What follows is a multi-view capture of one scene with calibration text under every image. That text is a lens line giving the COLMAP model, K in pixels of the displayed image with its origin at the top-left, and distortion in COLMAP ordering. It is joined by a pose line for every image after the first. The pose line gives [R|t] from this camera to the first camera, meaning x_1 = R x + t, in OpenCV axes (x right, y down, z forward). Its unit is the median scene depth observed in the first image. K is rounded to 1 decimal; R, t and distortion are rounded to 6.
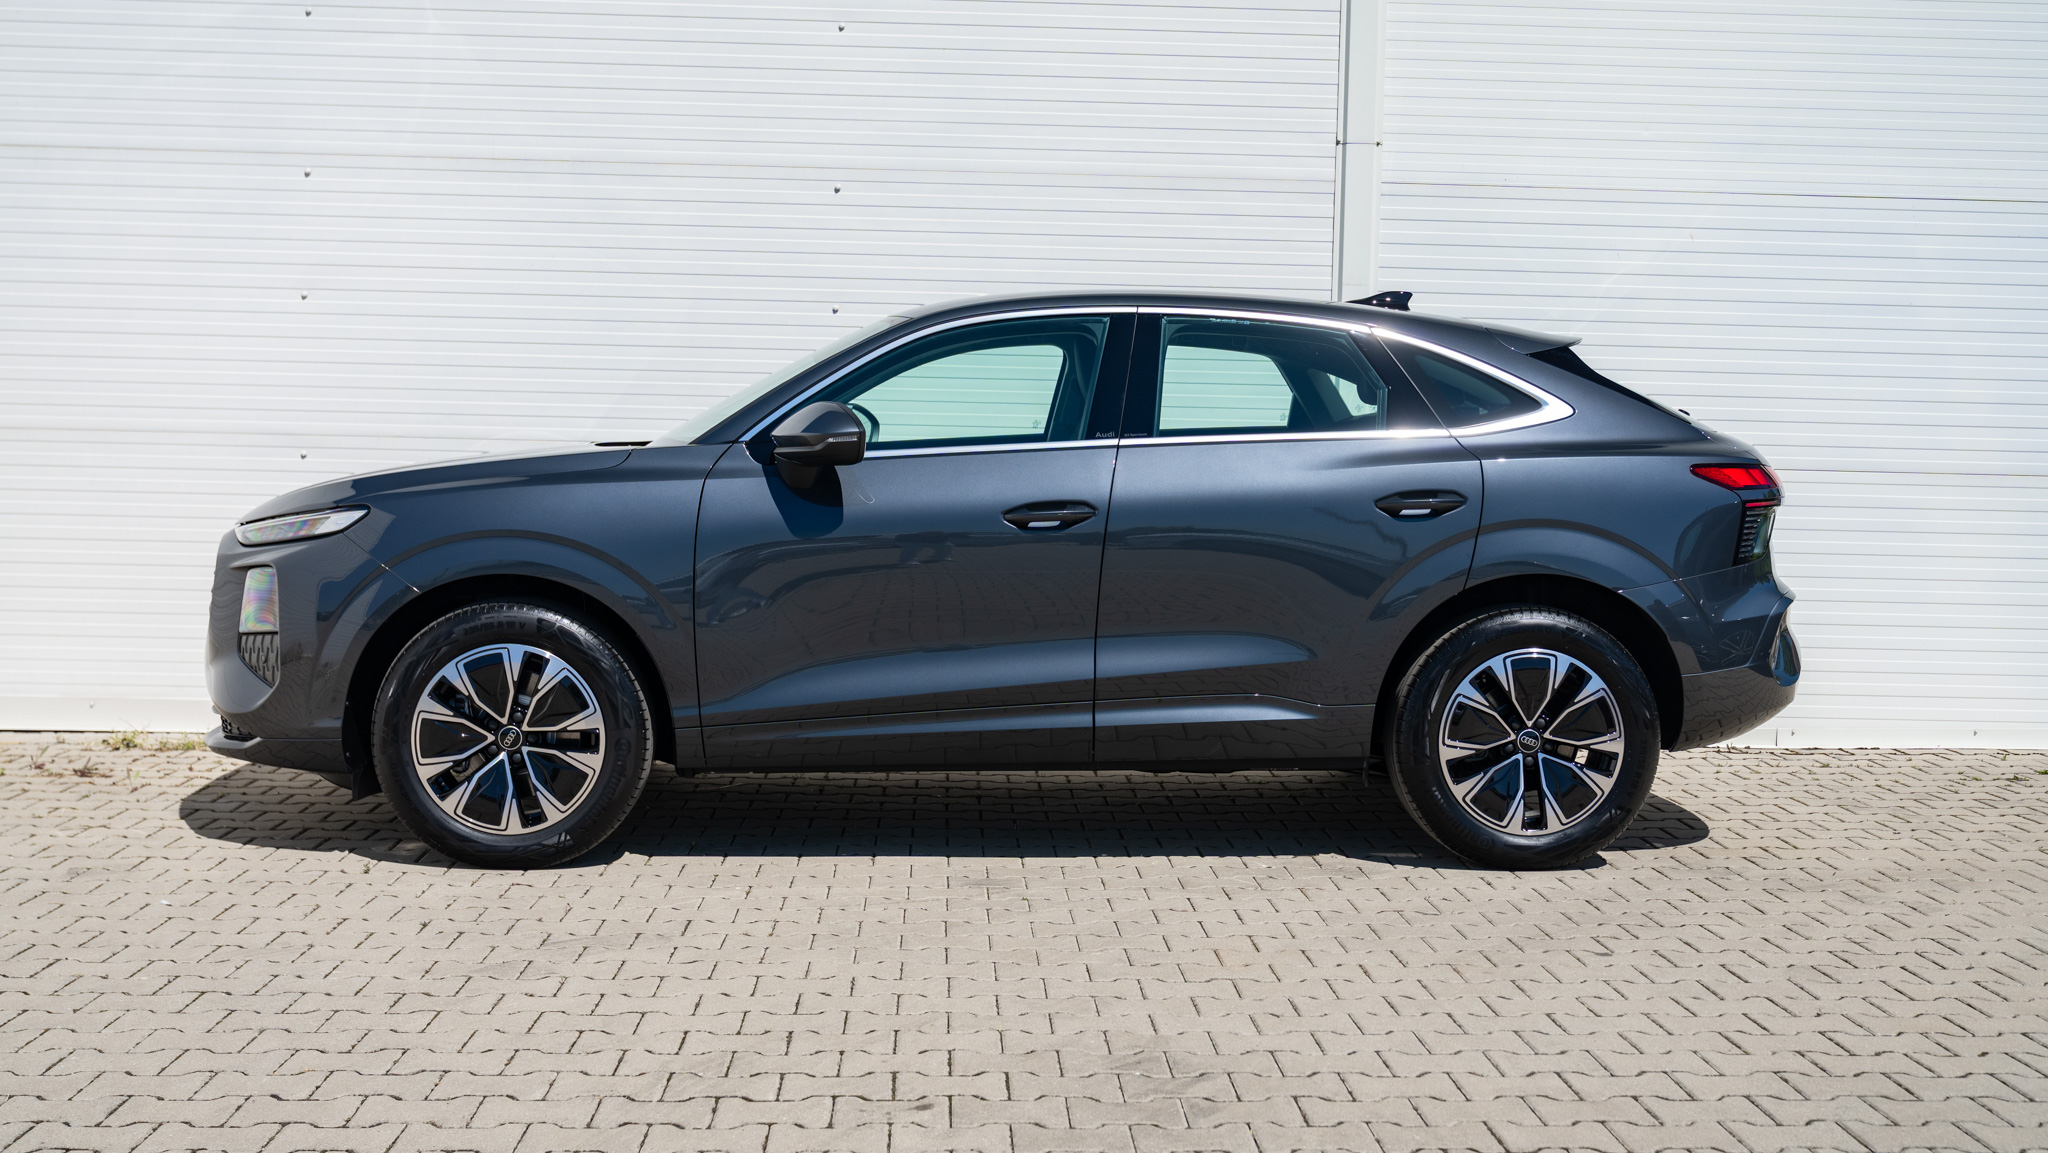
lens RADIAL K [[2292.5, 0, 1023.6], [0, 2292.5, 573.0], [0, 0, 1]] dist [0.013038, 0.000000]
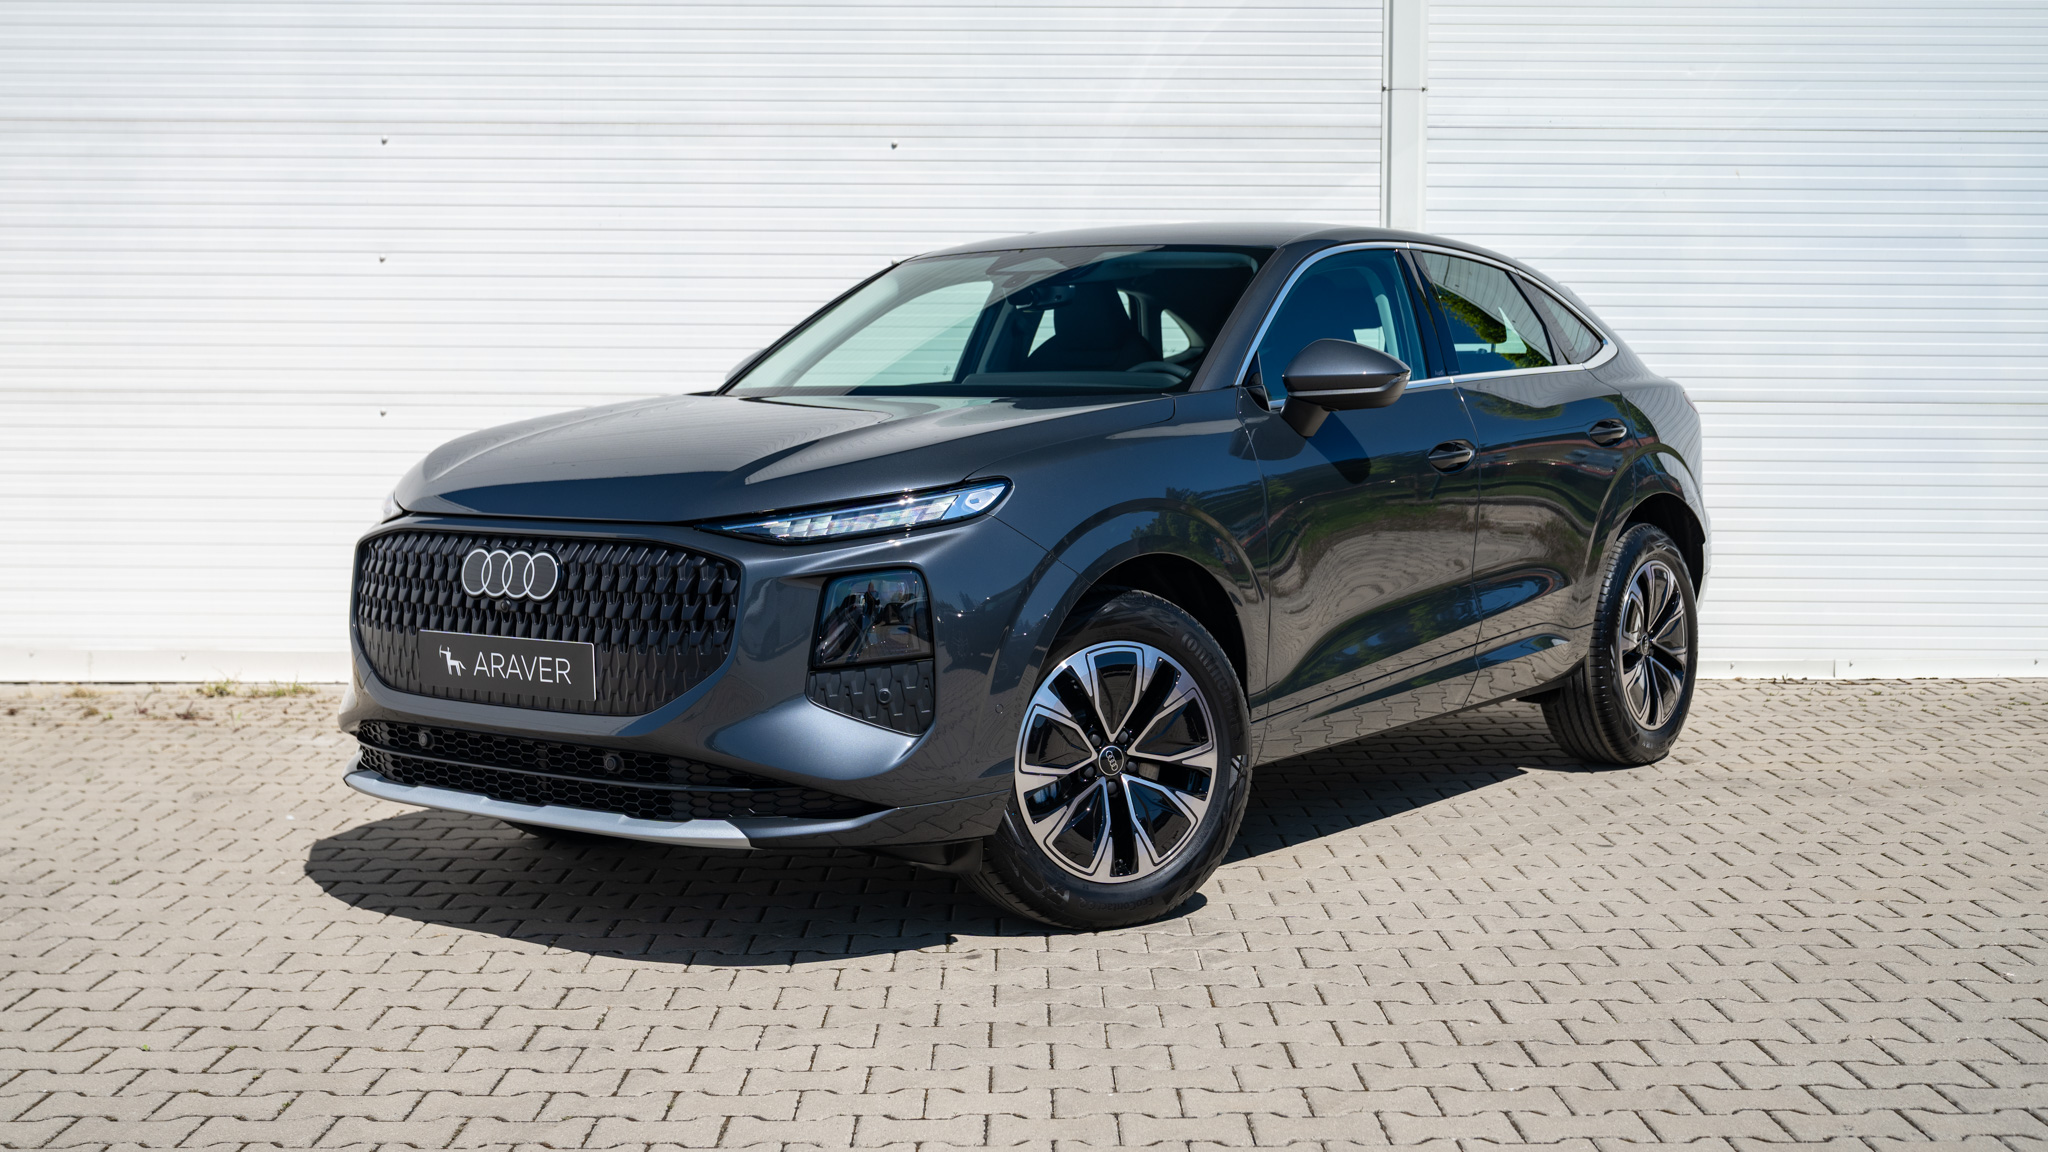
lens RADIAL K [[2583.2, 0, 1022.3], [0, 2583.2, 506.5], [0, 0, 1]] dist [0.026597, 0.000000]
pose [[0.999180, -0.015608, -0.037361, 0.021746], [0.015009, 0.999755, -0.016260, 0.018347], [0.037605, 0.015685, 0.999170, -0.196498]]
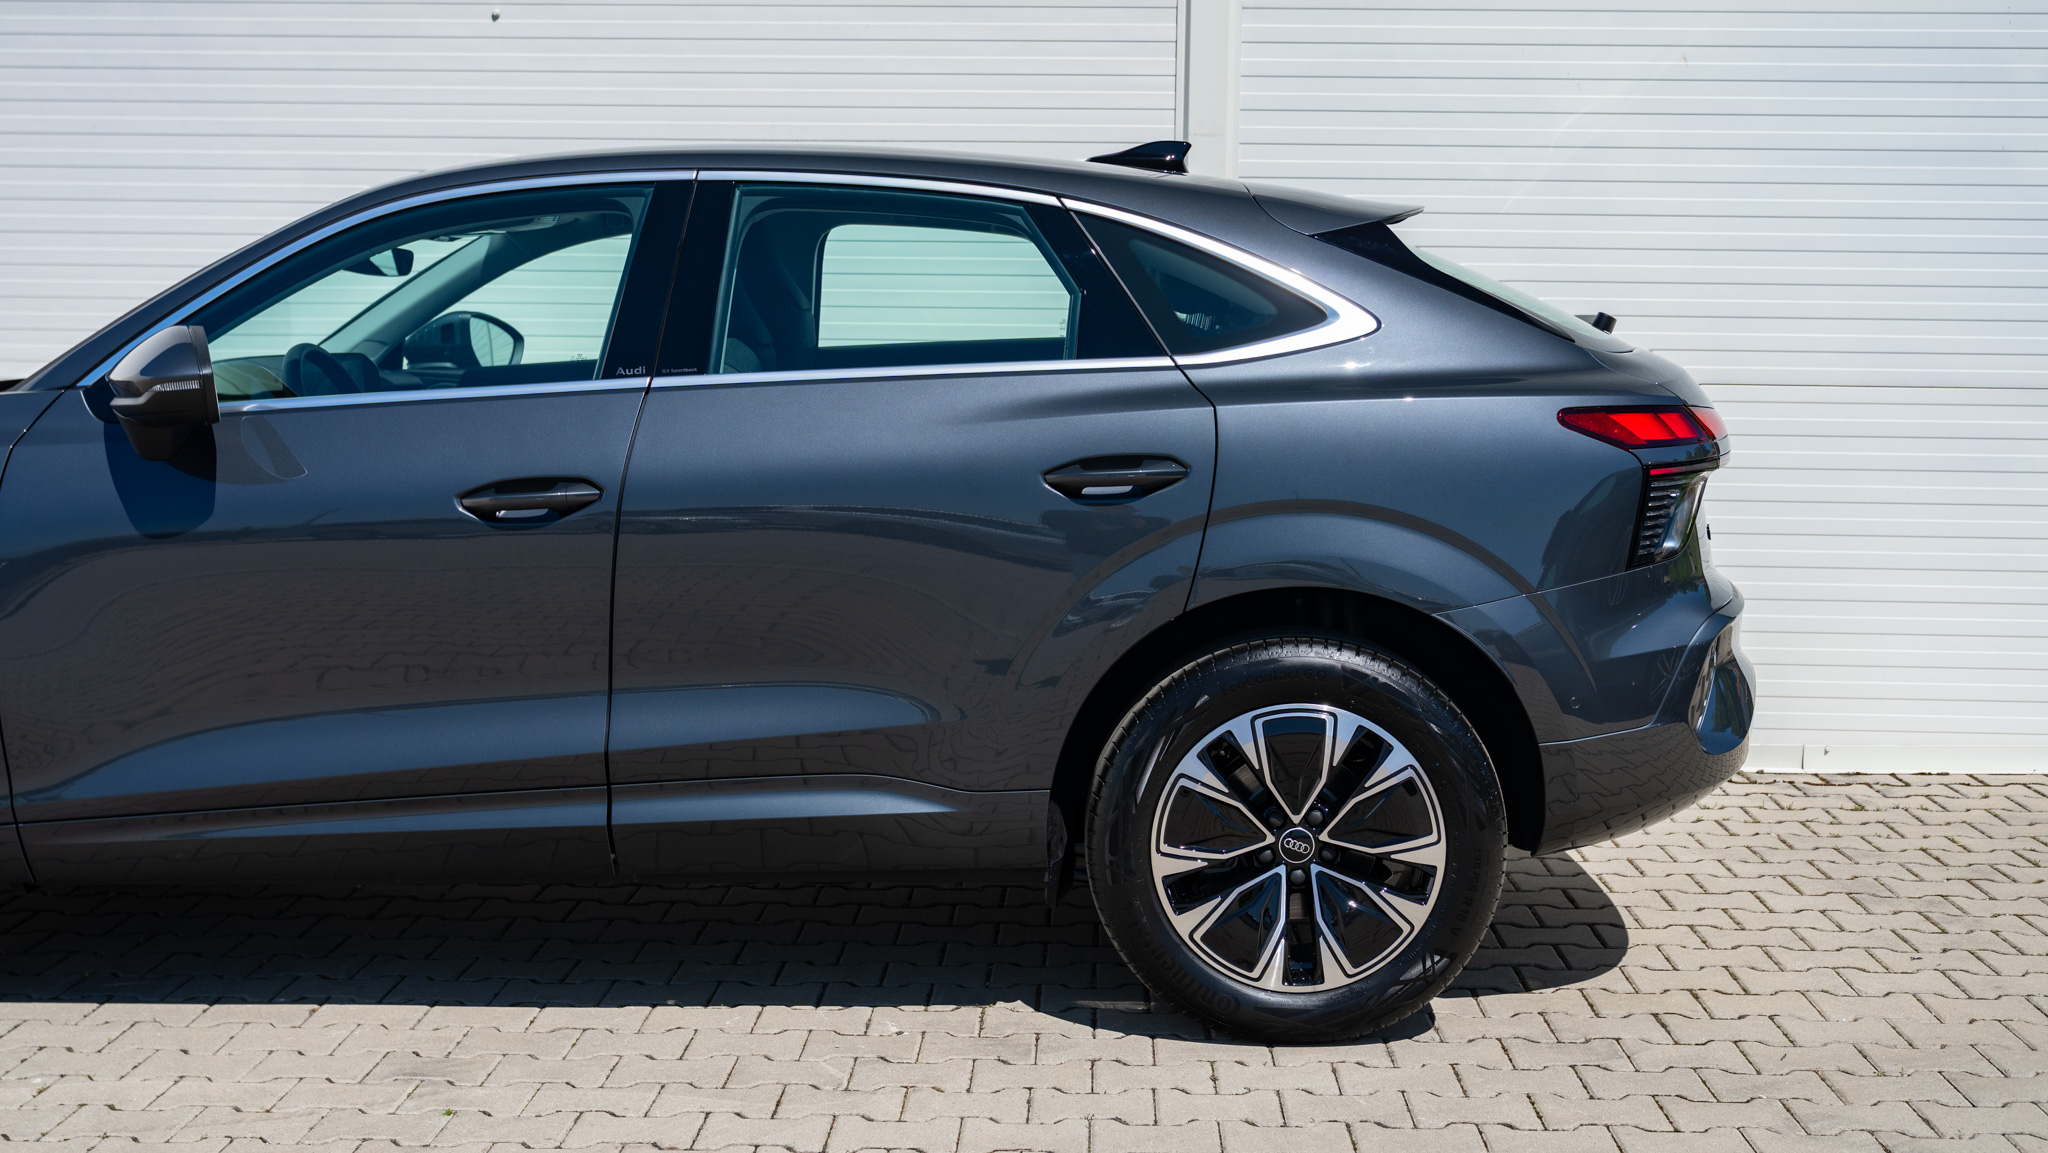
lens RADIAL K [[2309.2, 0, 1021.9], [0, 2309.2, 567.8], [0, 0, 1]] dist [0.014194, 0.000000]
pose [[0.996623, -0.002176, -0.082080, 0.191174], [0.006558, 0.998565, 0.053159, -0.037633], [0.081847, -0.053517, 0.995207, 0.346463]]
